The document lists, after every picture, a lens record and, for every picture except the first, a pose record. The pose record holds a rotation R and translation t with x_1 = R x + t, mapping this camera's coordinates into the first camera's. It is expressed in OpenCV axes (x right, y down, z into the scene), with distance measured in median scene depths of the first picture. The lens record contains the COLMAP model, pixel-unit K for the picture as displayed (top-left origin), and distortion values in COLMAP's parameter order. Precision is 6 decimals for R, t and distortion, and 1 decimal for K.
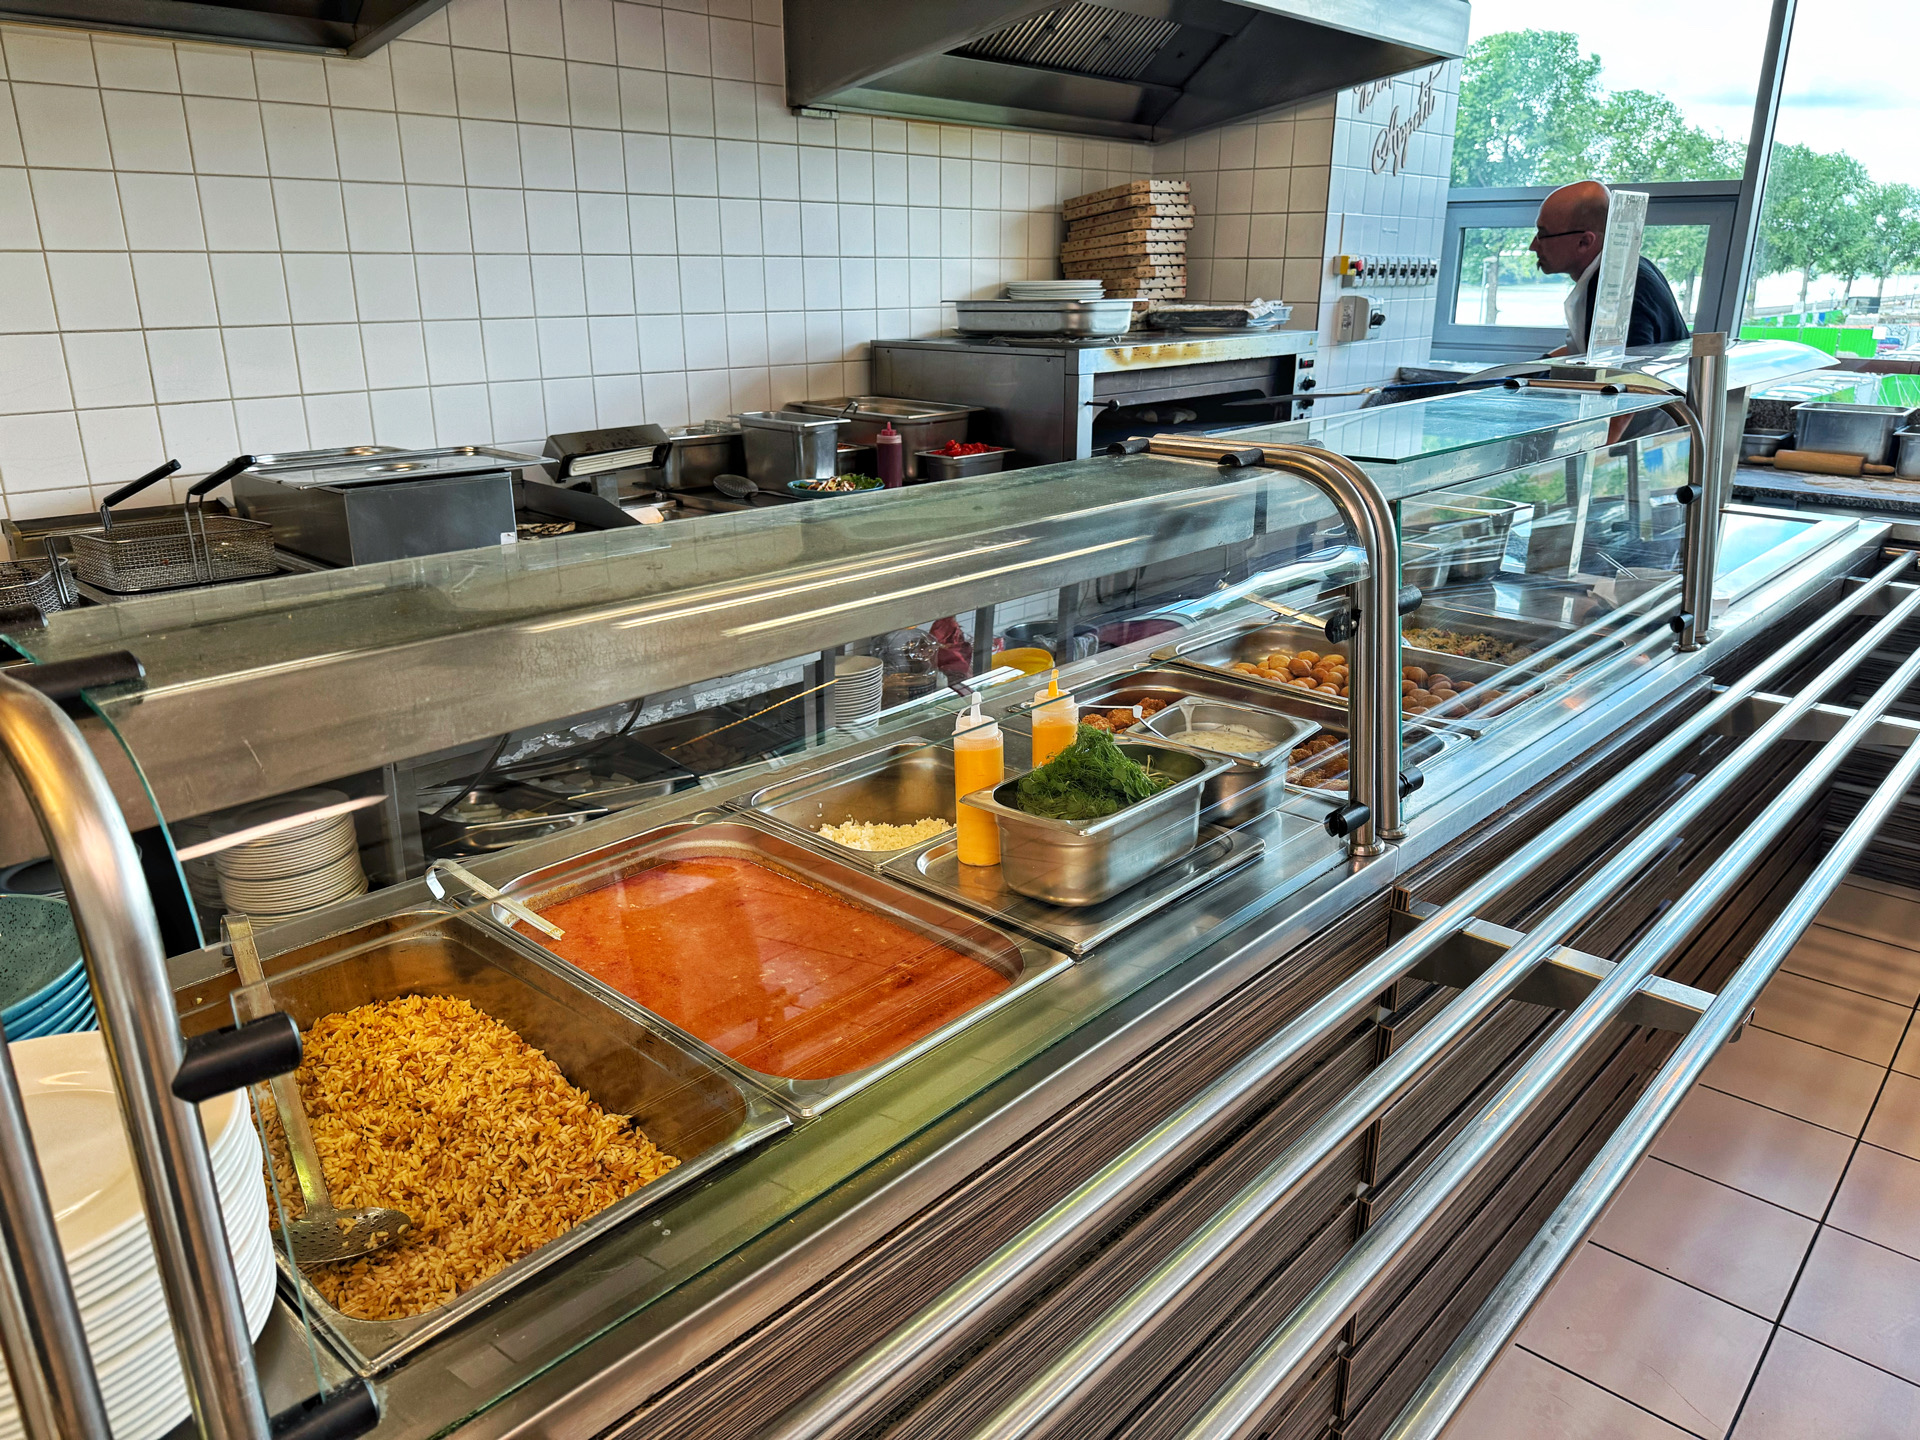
lens RADIAL K [[1364.6, 0, 962.0], [0, 1364.6, 751.0], [0, 0, 1]] dist [0.067253, -0.096514]
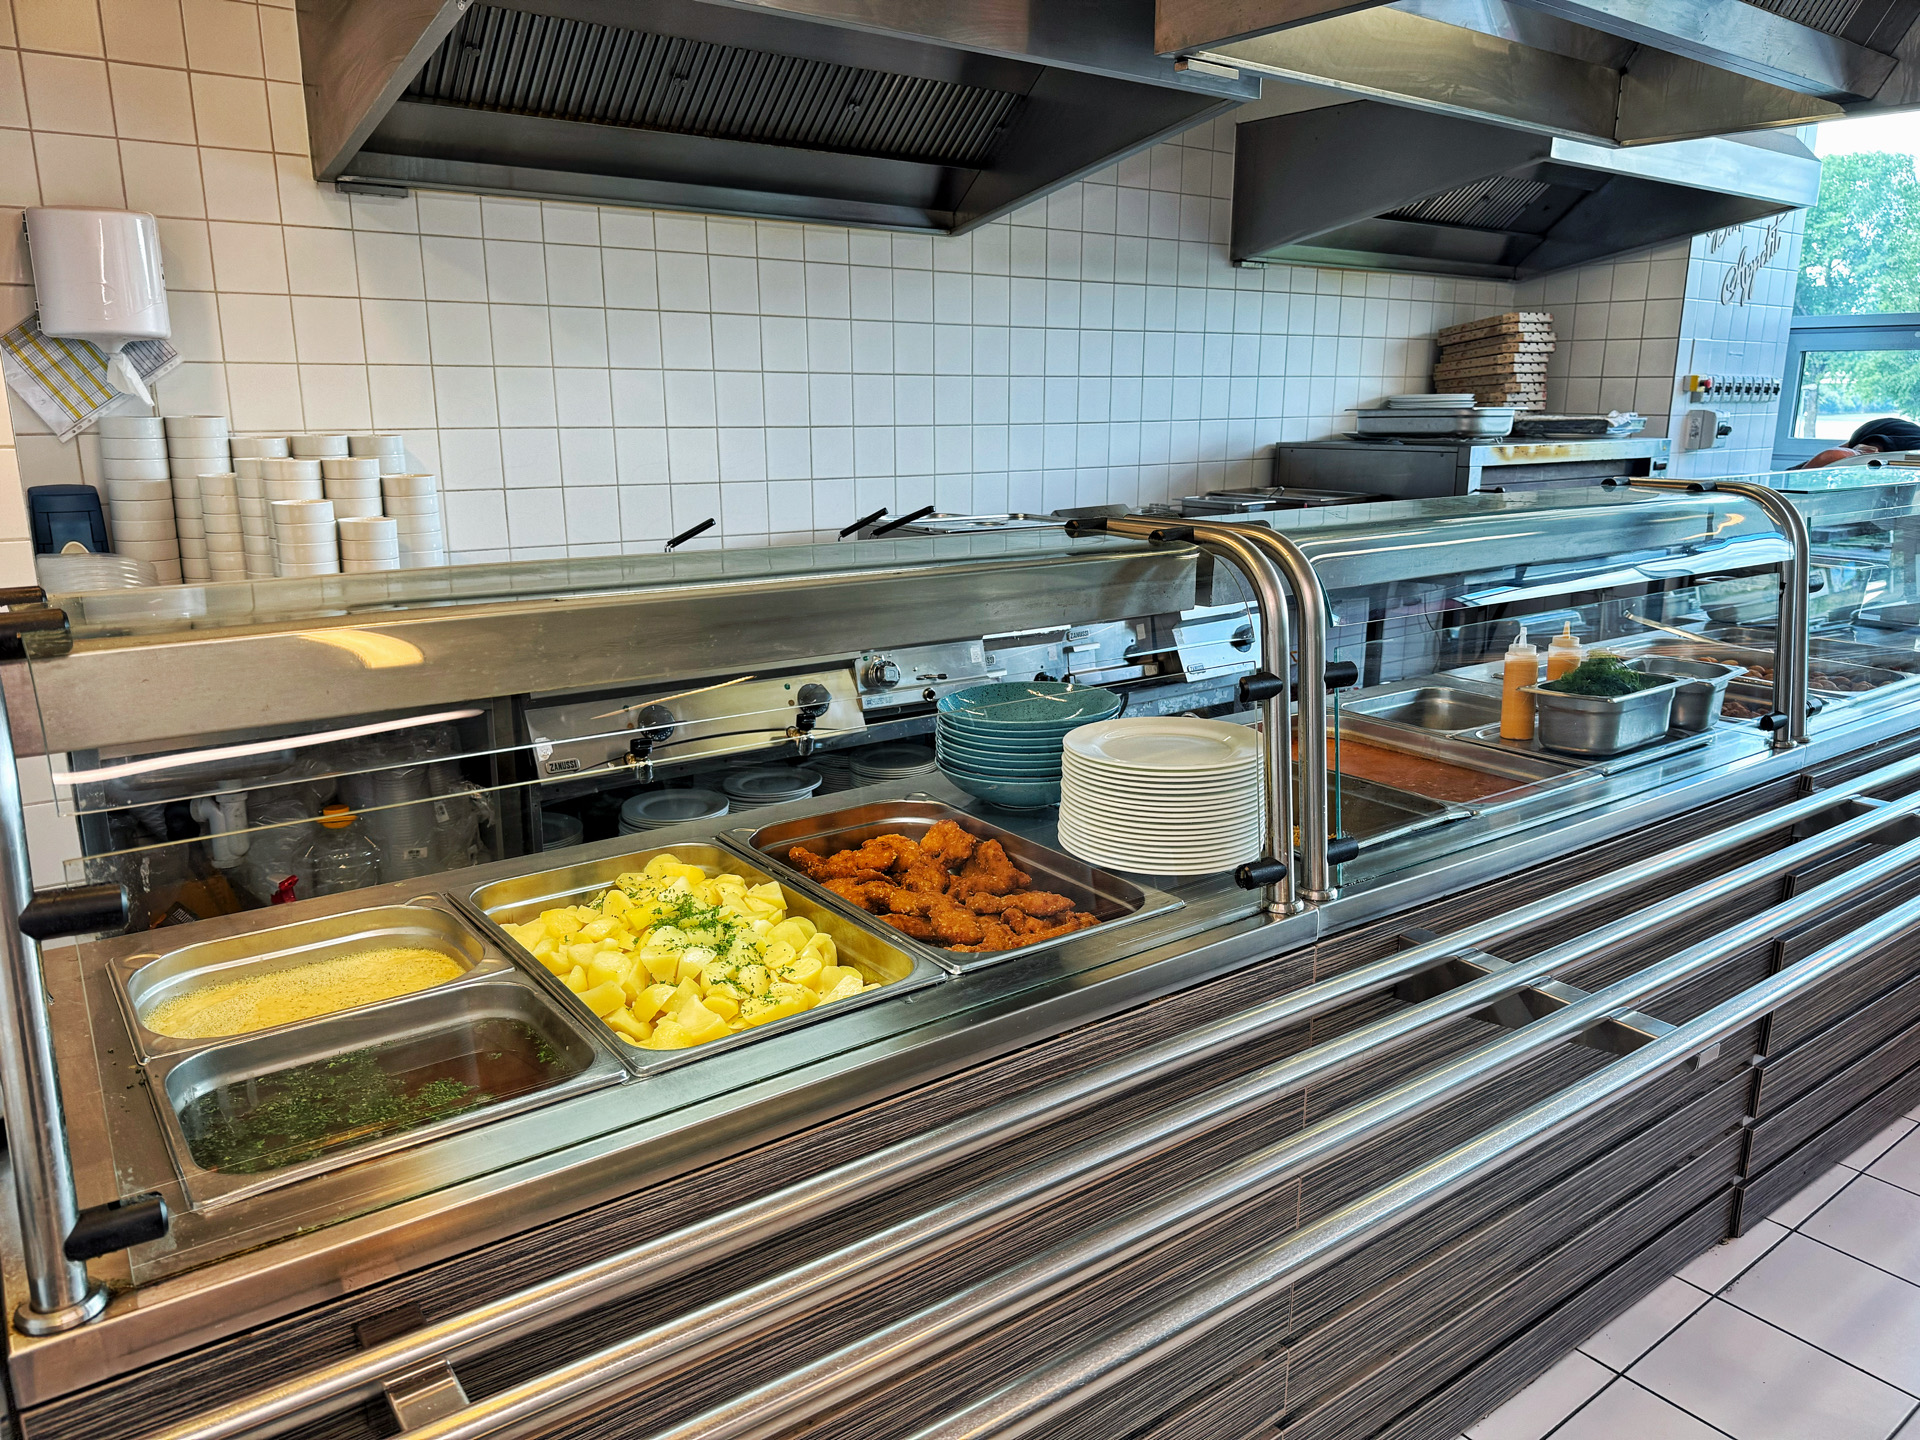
lens RADIAL K [[1368.7, 0, 958.5], [0, 1368.7, 742.1], [0, 0, 1]] dist [0.046155, -0.052840]
pose [[0.981821, 0.048474, -0.183515, -0.102916], [-0.064823, 0.994341, -0.084161, 0.082850], [0.178397, 0.094527, 0.979408, -0.210681]]
